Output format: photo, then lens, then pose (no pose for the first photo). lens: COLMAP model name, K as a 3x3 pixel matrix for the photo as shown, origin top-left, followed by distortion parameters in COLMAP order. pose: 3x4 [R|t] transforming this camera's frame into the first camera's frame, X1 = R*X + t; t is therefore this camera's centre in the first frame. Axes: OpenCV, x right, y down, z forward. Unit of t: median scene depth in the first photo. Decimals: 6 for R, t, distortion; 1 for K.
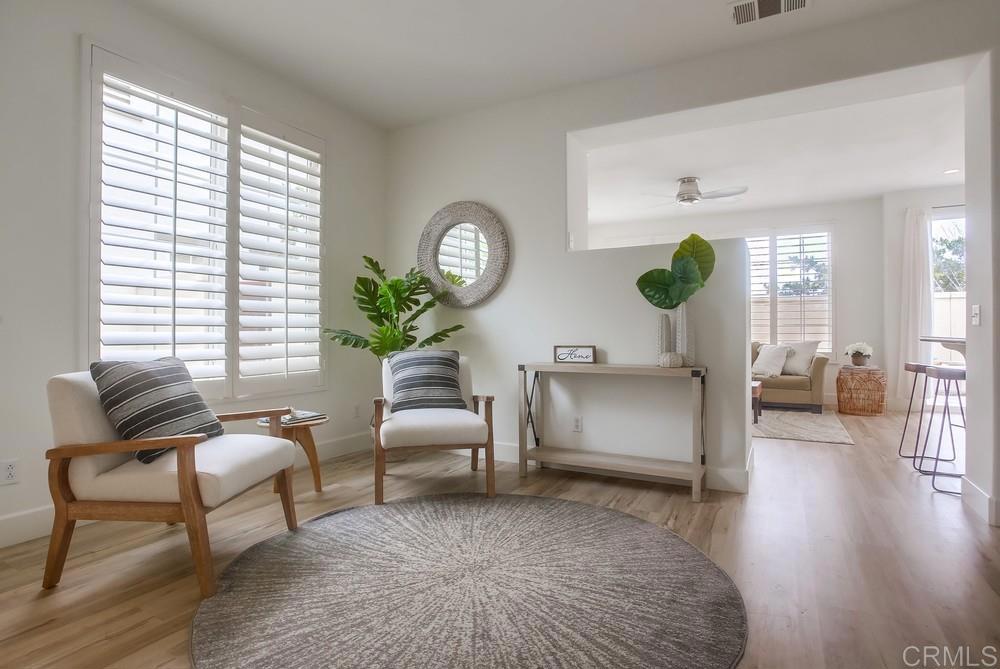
lens RADIAL K [[514.0, 0, 494.8], [0, 514.0, 327.9], [0, 0, 1]] dist [-0.054126, 0.023171]
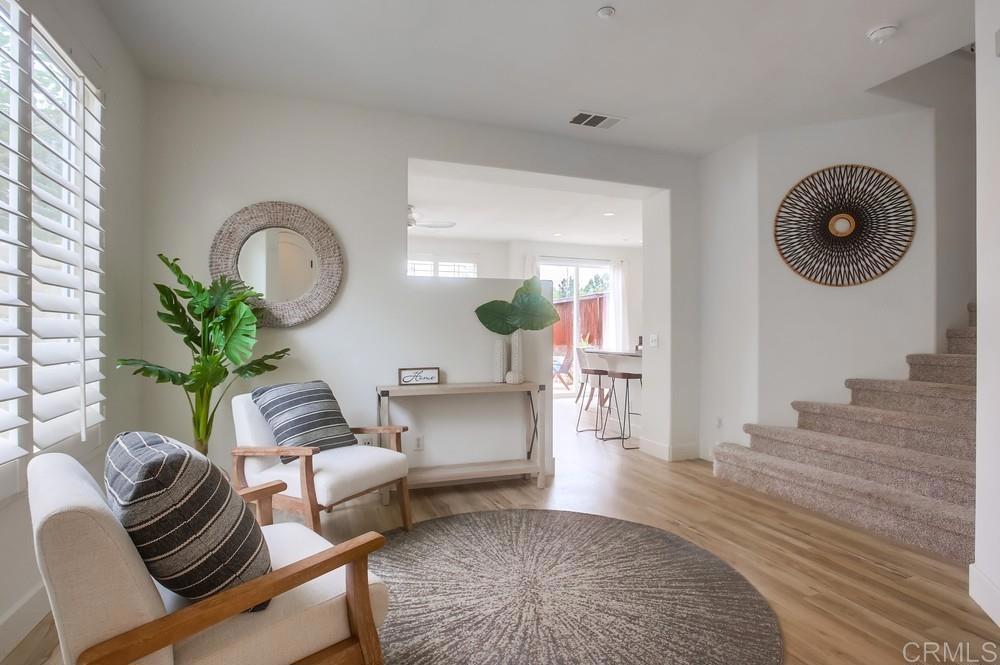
lens RADIAL K [[514.0, 0, 503.9], [0, 514.0, 339.2], [0, 0, 1]] dist [-0.054126, 0.023171]
pose [[0.644804, -0.006998, 0.764316, -0.589861], [-0.007474, 0.999853, 0.015460, -0.045415], [-0.764311, -0.015681, 0.644657, 0.228652]]
